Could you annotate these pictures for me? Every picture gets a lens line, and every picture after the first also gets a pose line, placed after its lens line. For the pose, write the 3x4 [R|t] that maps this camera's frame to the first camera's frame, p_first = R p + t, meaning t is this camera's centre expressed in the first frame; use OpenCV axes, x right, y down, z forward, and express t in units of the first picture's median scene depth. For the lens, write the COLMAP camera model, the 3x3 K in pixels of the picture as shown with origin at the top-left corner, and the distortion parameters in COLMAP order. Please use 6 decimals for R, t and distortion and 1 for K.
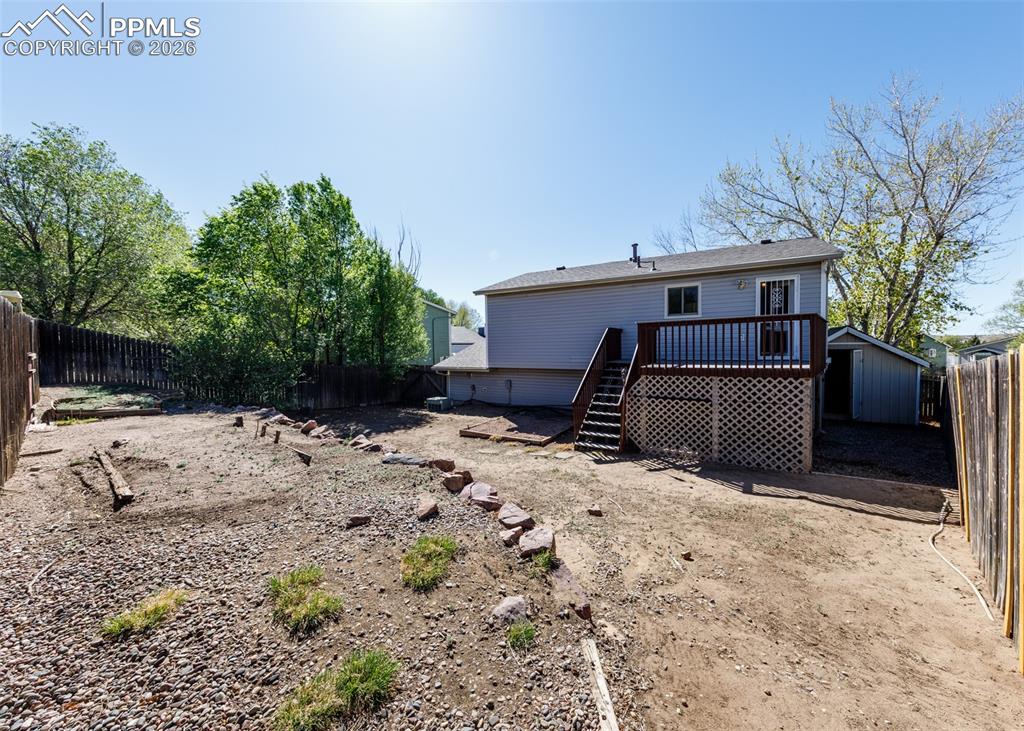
lens RADIAL K [[378.4, 0, 510.6], [0, 378.4, 359.7], [0, 0, 1]] dist [0.003687, -0.000340]
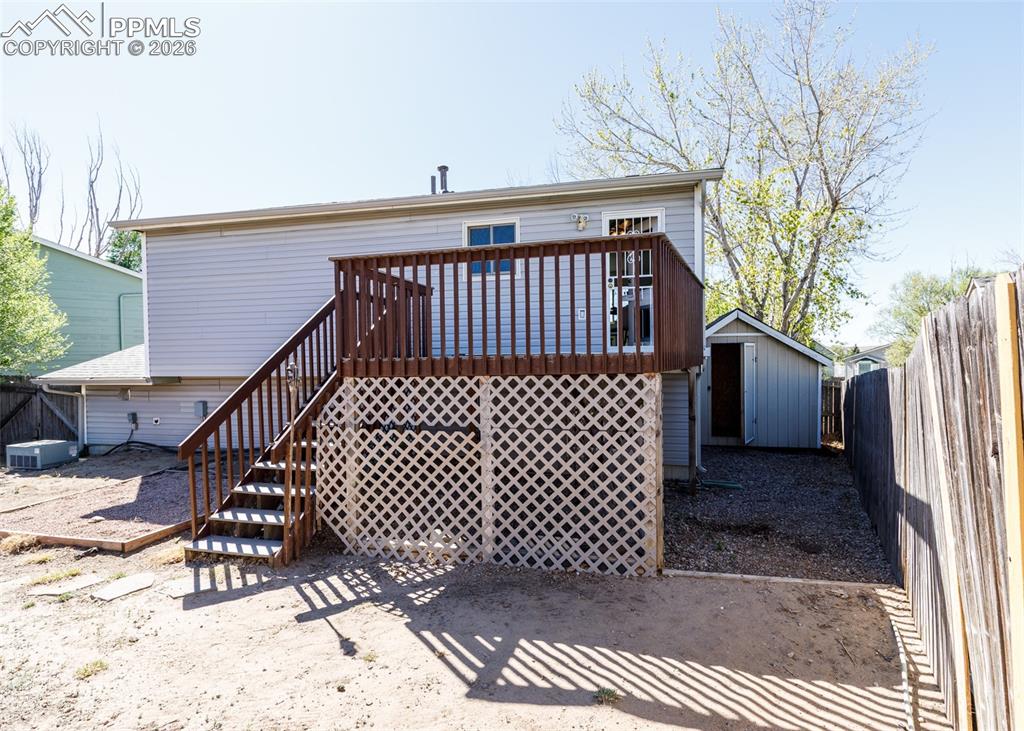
lens RADIAL K [[515.4, 0, 513.0], [0, 515.4, 366.2], [0, 0, 1]] dist [0.006866, -0.000275]
pose [[0.955643, -0.006862, 0.294448, 0.353834], [0.011459, 0.999838, -0.013891, 0.038087], [-0.294305, 0.016649, 0.955566, 0.360103]]
